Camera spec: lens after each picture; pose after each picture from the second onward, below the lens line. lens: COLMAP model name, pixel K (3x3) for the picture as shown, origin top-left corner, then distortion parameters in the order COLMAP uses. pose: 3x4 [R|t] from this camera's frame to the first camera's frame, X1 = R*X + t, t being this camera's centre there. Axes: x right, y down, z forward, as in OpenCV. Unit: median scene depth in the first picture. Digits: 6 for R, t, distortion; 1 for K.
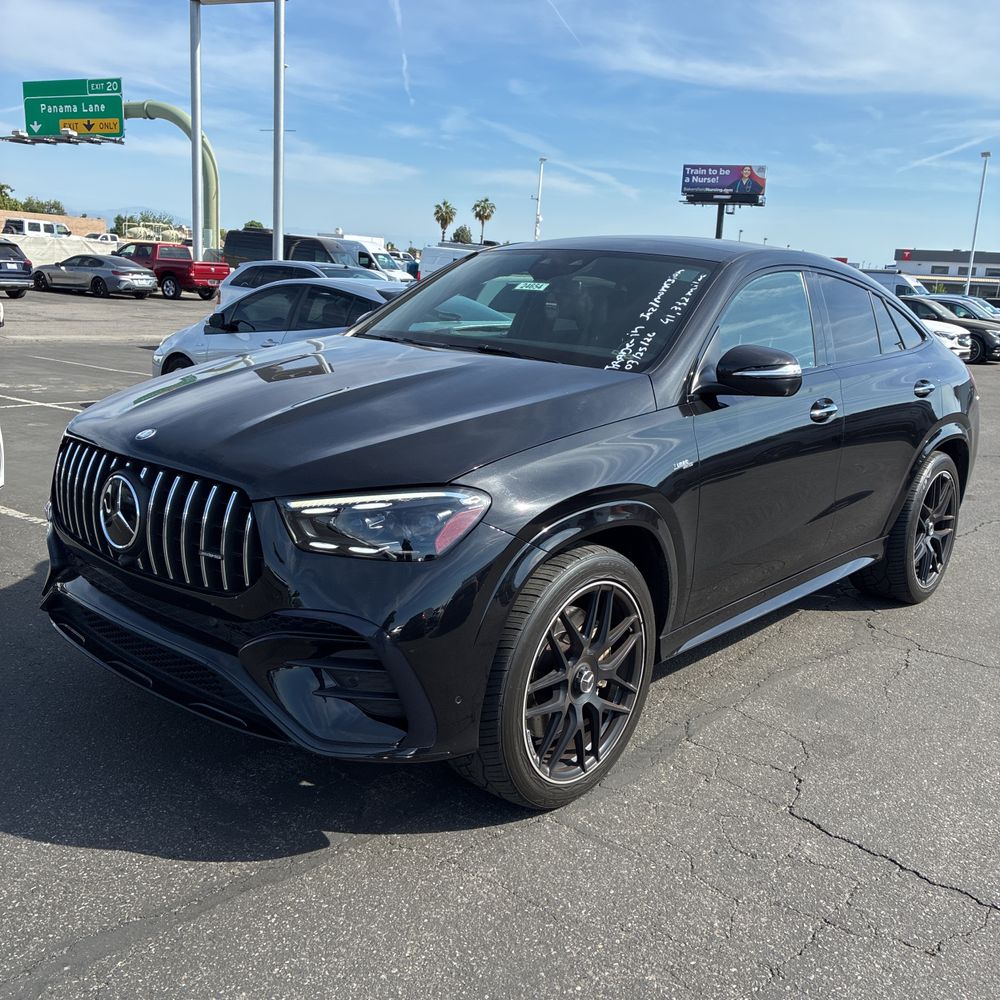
lens RADIAL K [[1009.1, 0, 500.0], [0, 1009.1, 500.0], [0, 0, 1]] dist [0.033982, -0.012137]
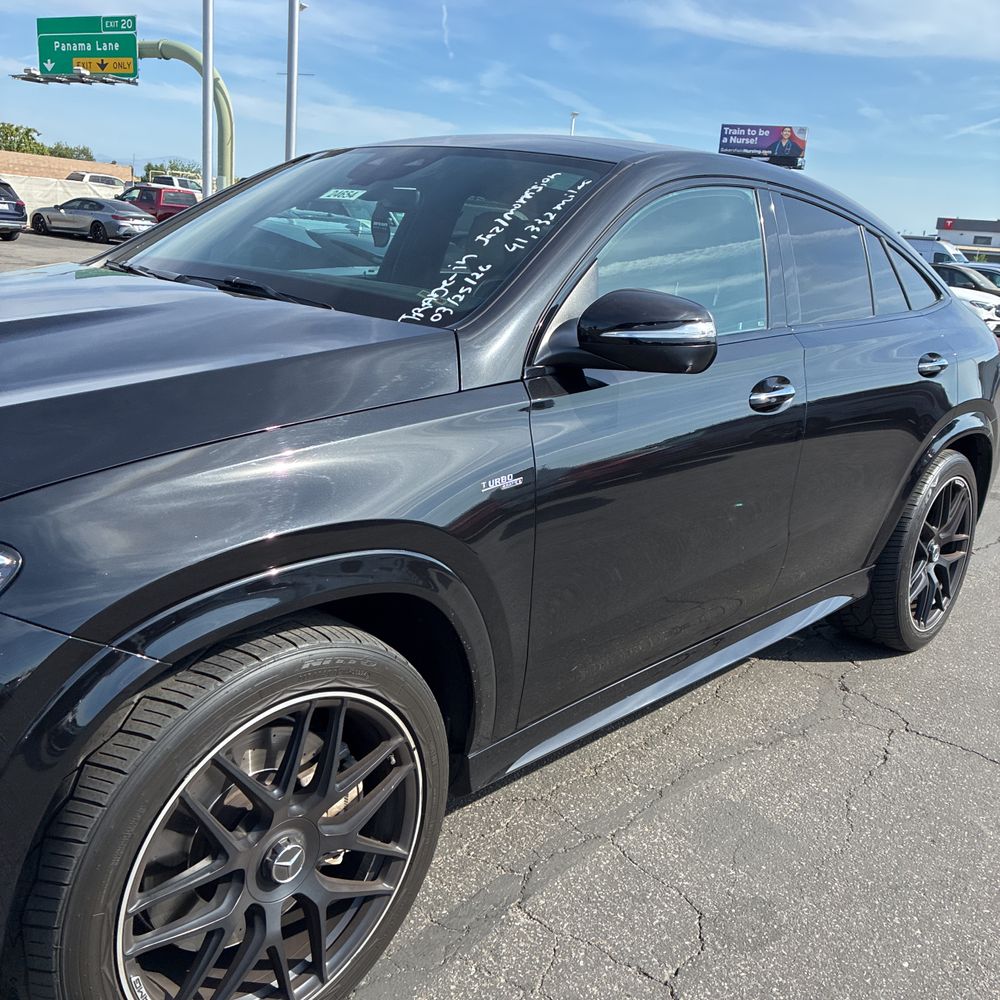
lens RADIAL K [[1009.1, 0, 500.0], [0, 1009.1, 500.0], [0, 0, 1]] dist [0.033982, -0.012137]
pose [[0.999190, 0.032347, -0.023925, 0.123010], [-0.031414, 0.998768, 0.038405, -0.029985], [0.025138, -0.037622, 0.998976, 0.251274]]
